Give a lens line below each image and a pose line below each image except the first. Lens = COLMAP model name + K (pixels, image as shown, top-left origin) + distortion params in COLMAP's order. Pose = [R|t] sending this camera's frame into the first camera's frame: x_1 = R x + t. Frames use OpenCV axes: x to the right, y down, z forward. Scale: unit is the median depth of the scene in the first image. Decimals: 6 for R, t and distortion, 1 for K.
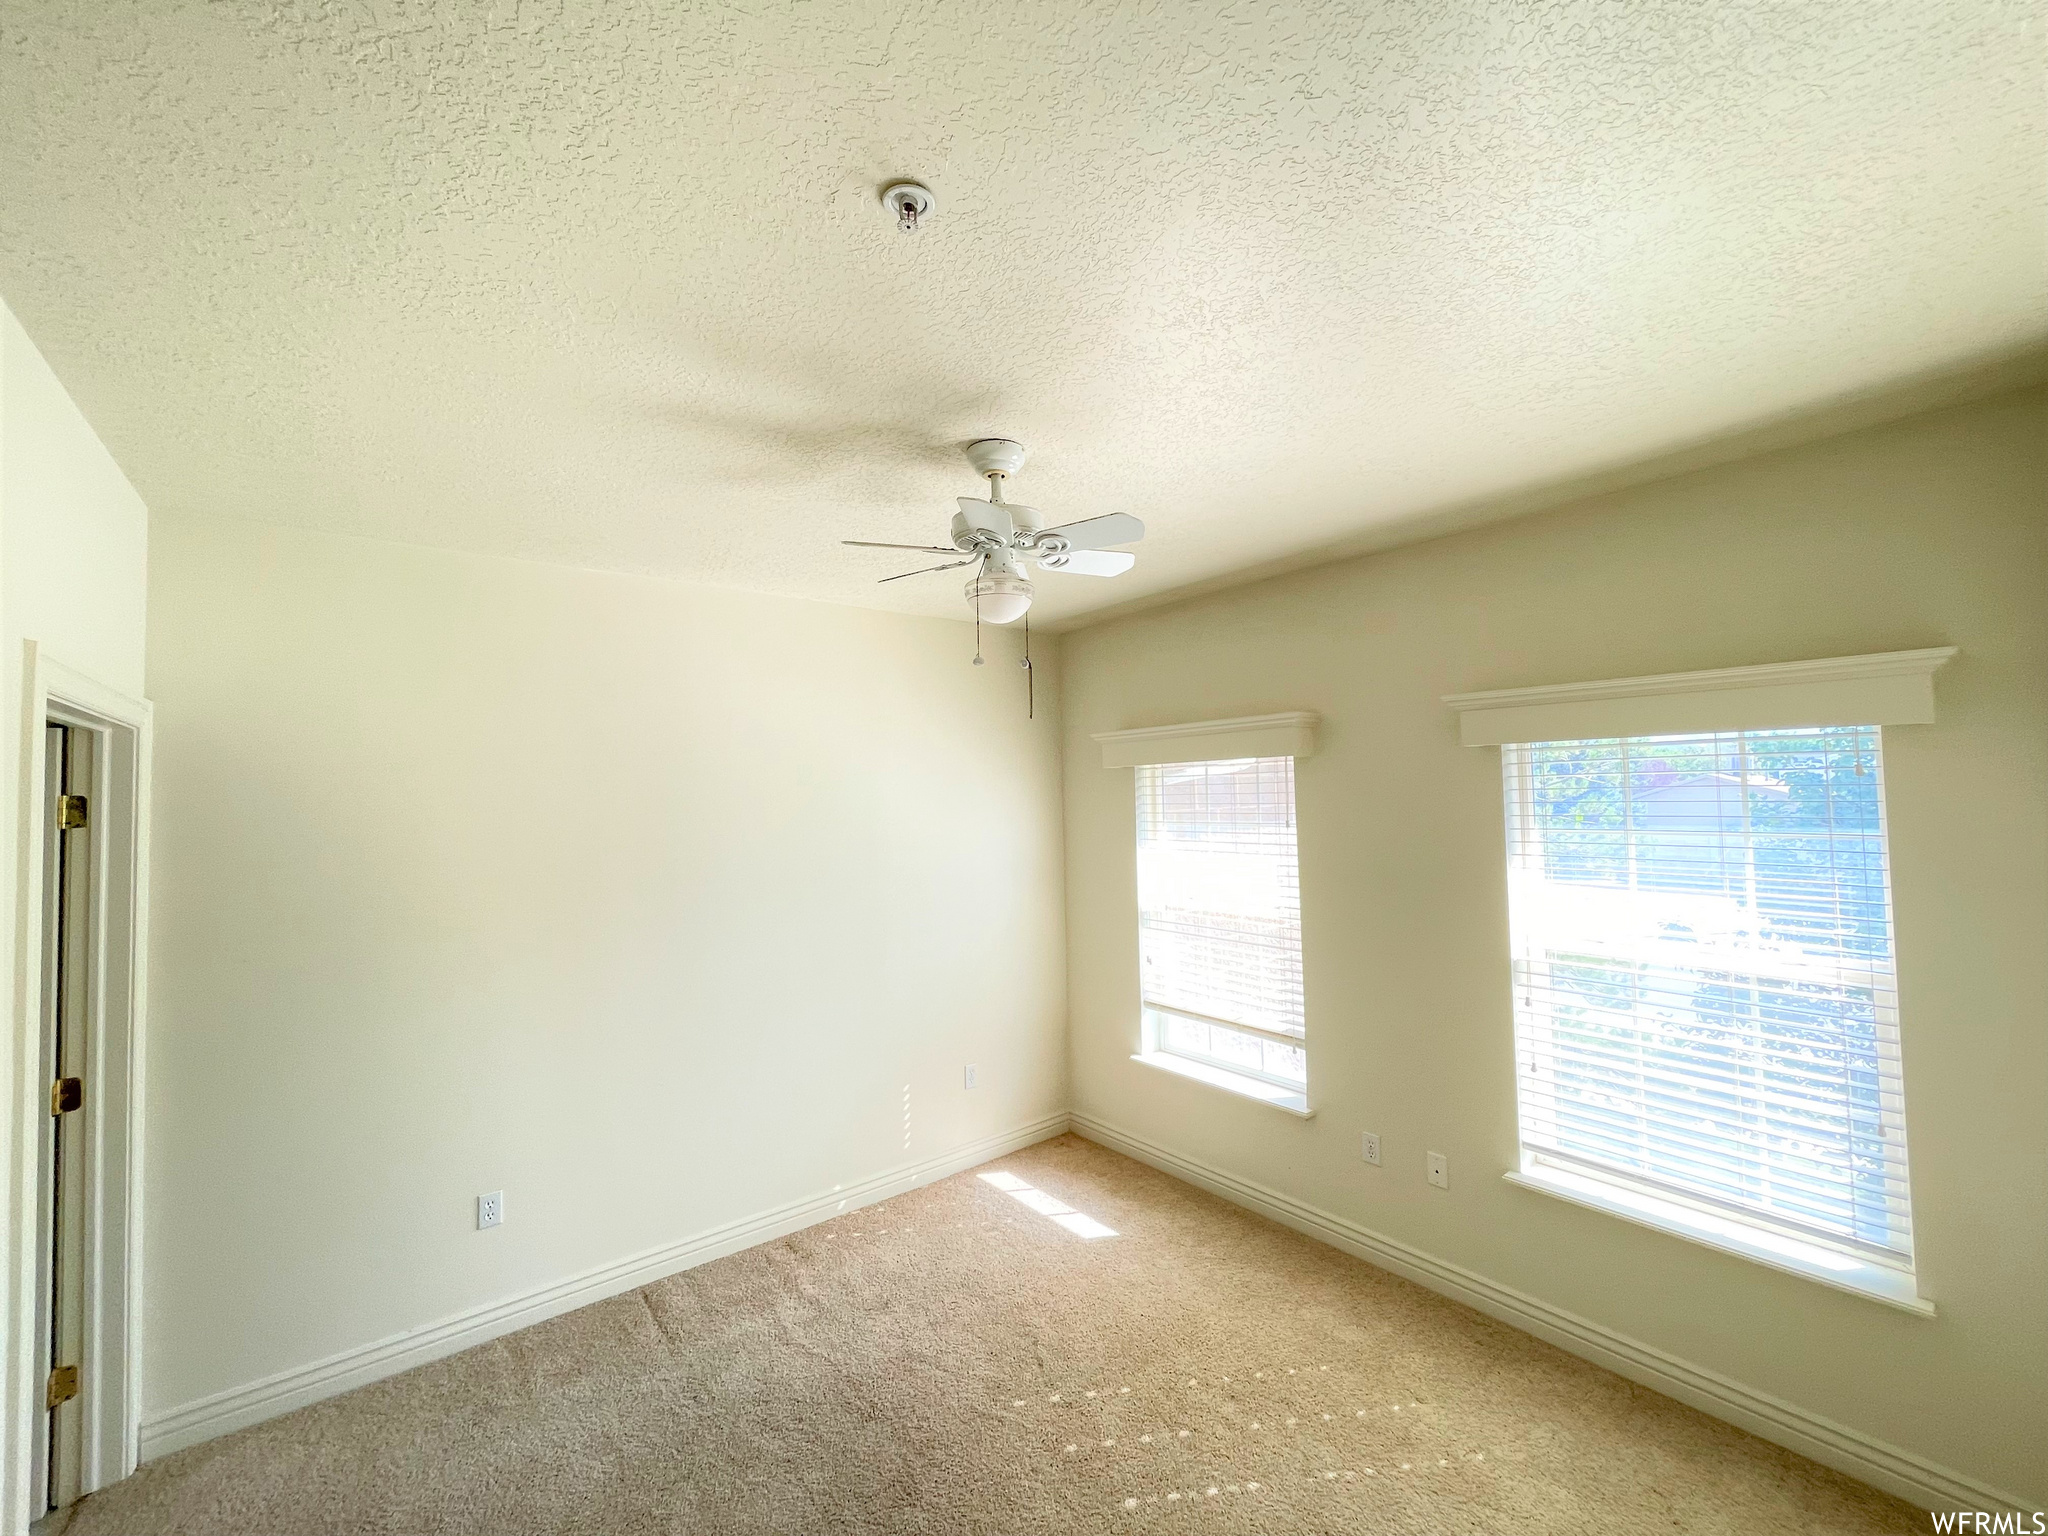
lens RADIAL K [[824.0, 0, 1005.0], [0, 824.0, 767.1], [0, 0, 1]] dist [0.001071, 0.000218]
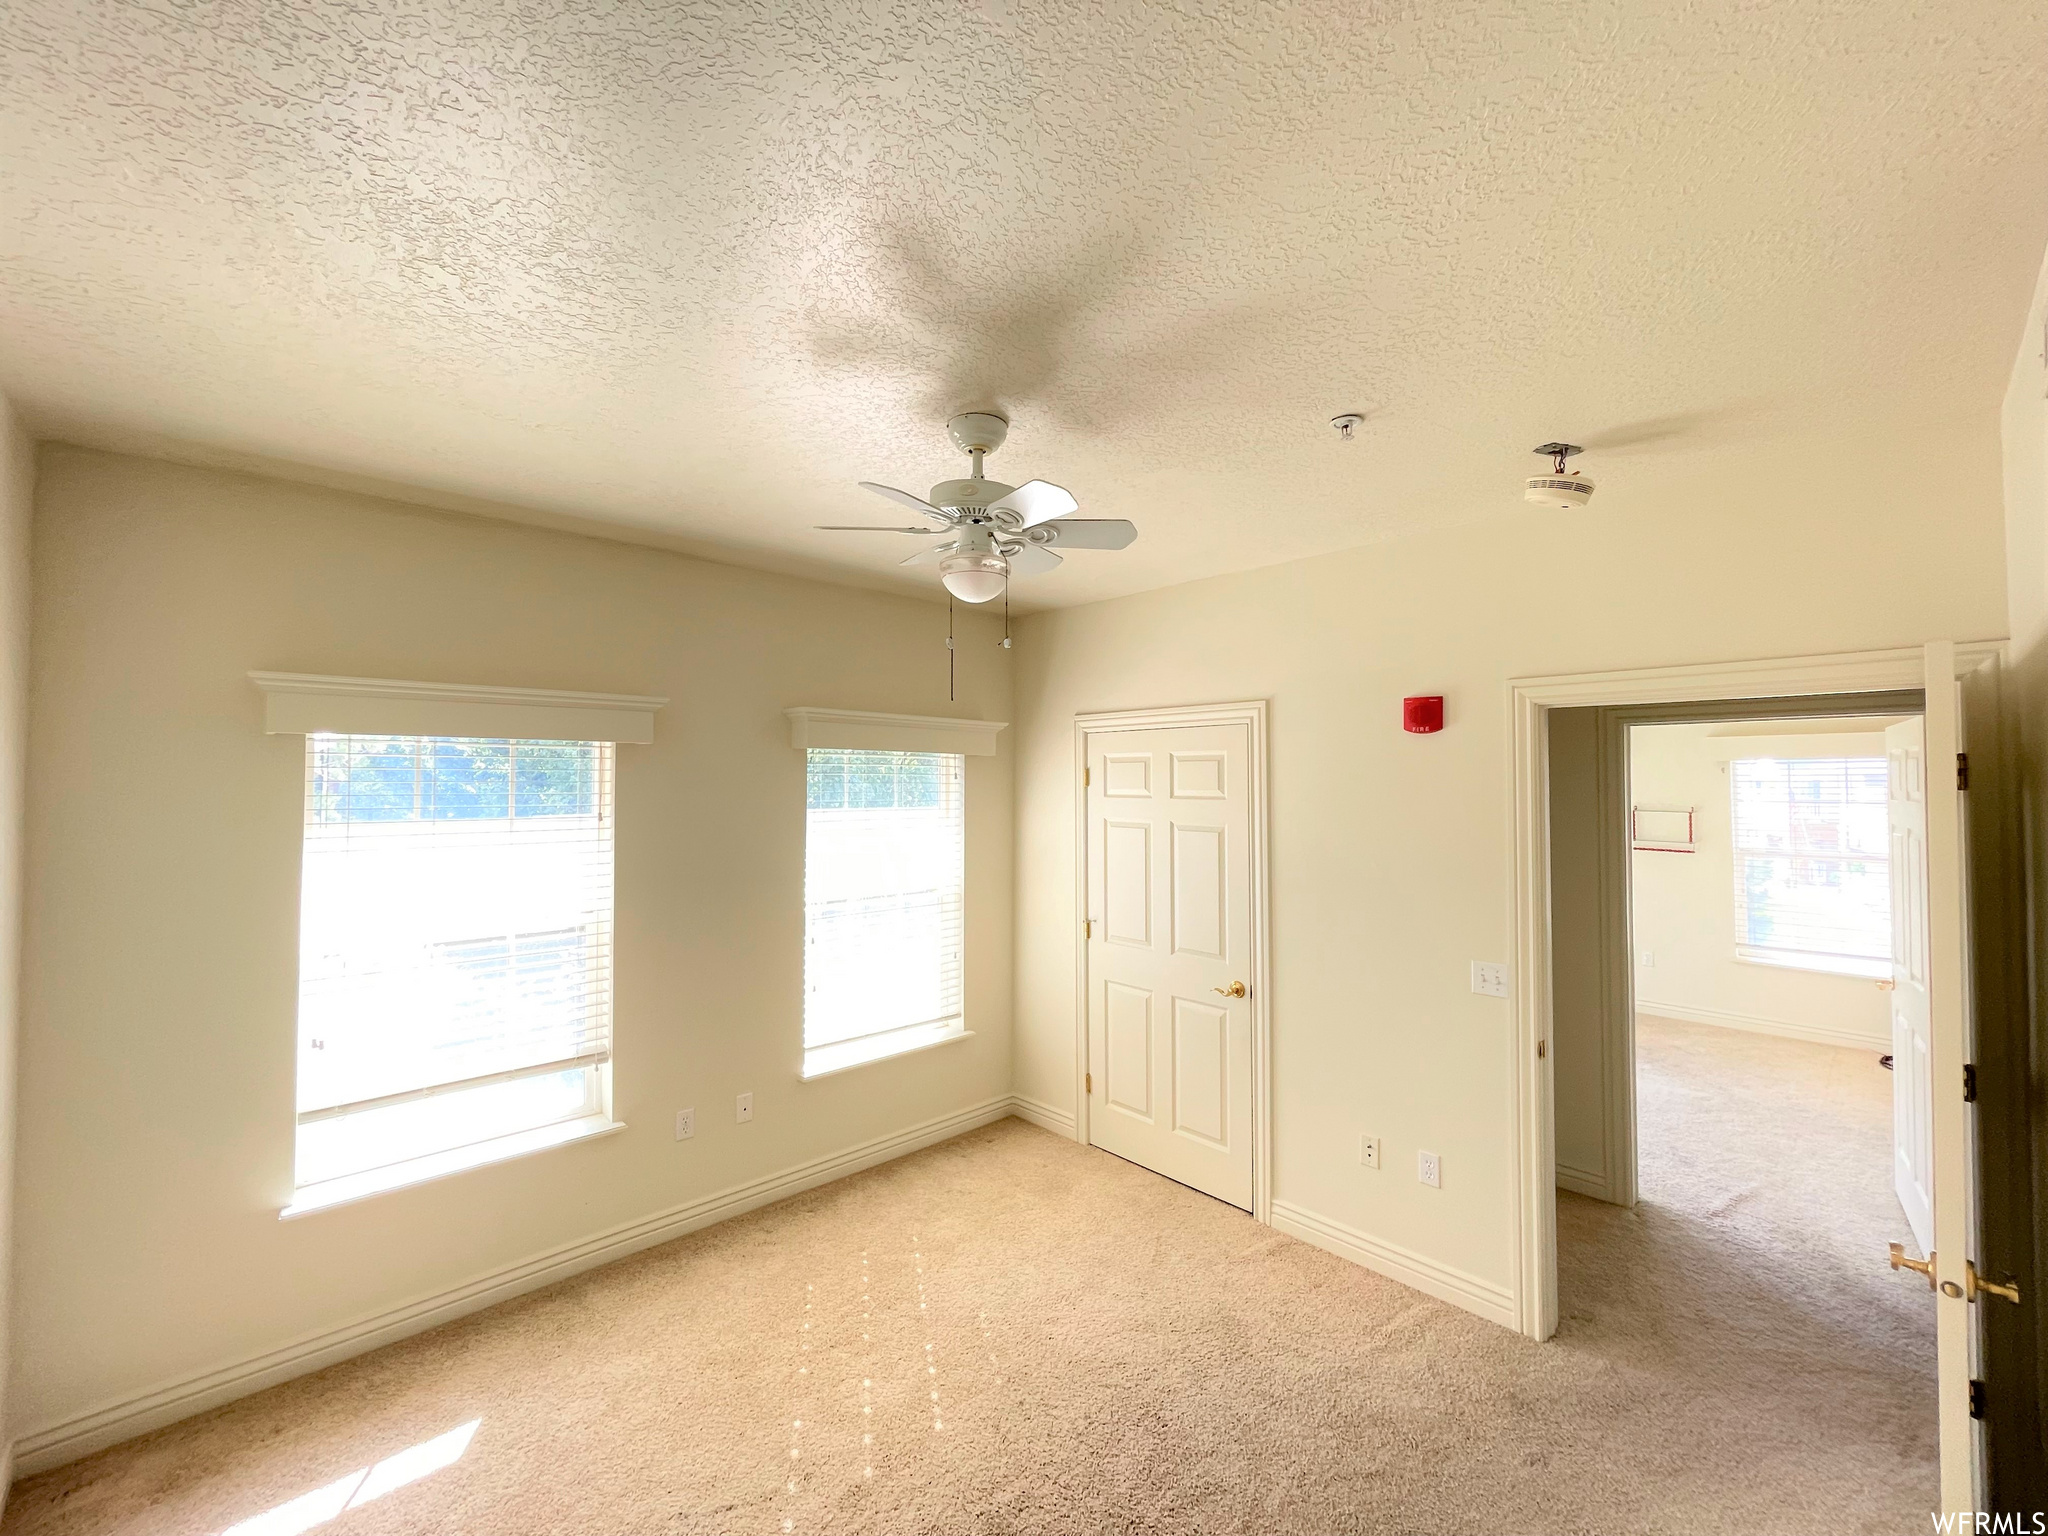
lens RADIAL K [[824.0, 0, 1017.6], [0, 824.0, 770.5], [0, 0, 1]] dist [0.001071, 0.000218]
pose [[-0.056822, 0.031769, 0.997879, -0.579417], [-0.034564, 0.998832, -0.033768, 0.032298], [-0.997786, -0.036410, -0.055658, 0.594794]]
